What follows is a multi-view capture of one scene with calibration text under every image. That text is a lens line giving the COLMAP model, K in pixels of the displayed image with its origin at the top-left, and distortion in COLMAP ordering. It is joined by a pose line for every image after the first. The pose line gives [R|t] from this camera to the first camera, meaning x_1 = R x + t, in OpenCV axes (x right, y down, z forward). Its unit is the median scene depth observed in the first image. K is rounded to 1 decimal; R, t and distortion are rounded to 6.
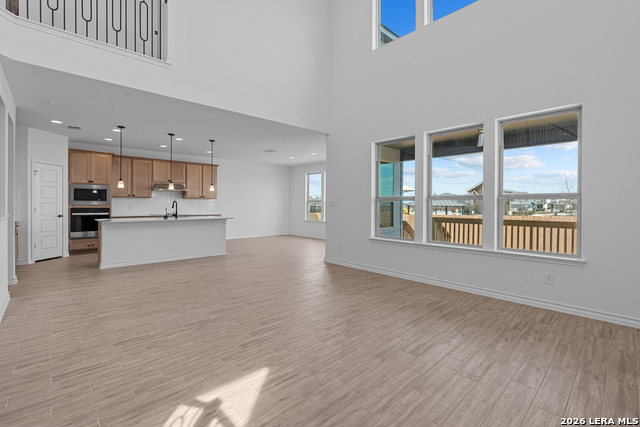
lens RADIAL K [[293.9, 0, 318.2], [0, 293.9, 207.1], [0, 0, 1]] dist [-0.004134, 0.000451]
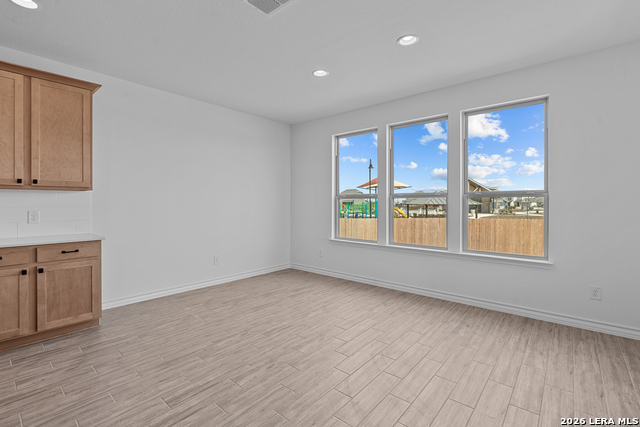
lens RADIAL K [[293.9, 0, 320.0], [0, 293.9, 209.3], [0, 0, 1]] dist [-0.004134, 0.000451]
pose [[0.993164, 0.001636, 0.116714, -0.181995], [-0.001496, 0.999998, -0.001287, -0.009844], [-0.116715, 0.001103, 0.993165, 0.885214]]
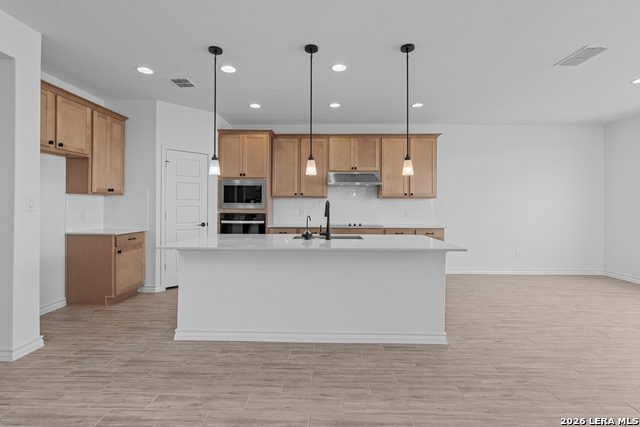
lens RADIAL K [[293.9, 0, 321.3], [0, 293.9, 208.1], [0, 0, 1]] dist [-0.004134, 0.000451]
pose [[0.724067, 0.003584, -0.689720, -0.176386], [-0.010587, 0.999926, -0.005918, -0.007414], [0.689649, 0.011587, 0.724052, 0.643506]]
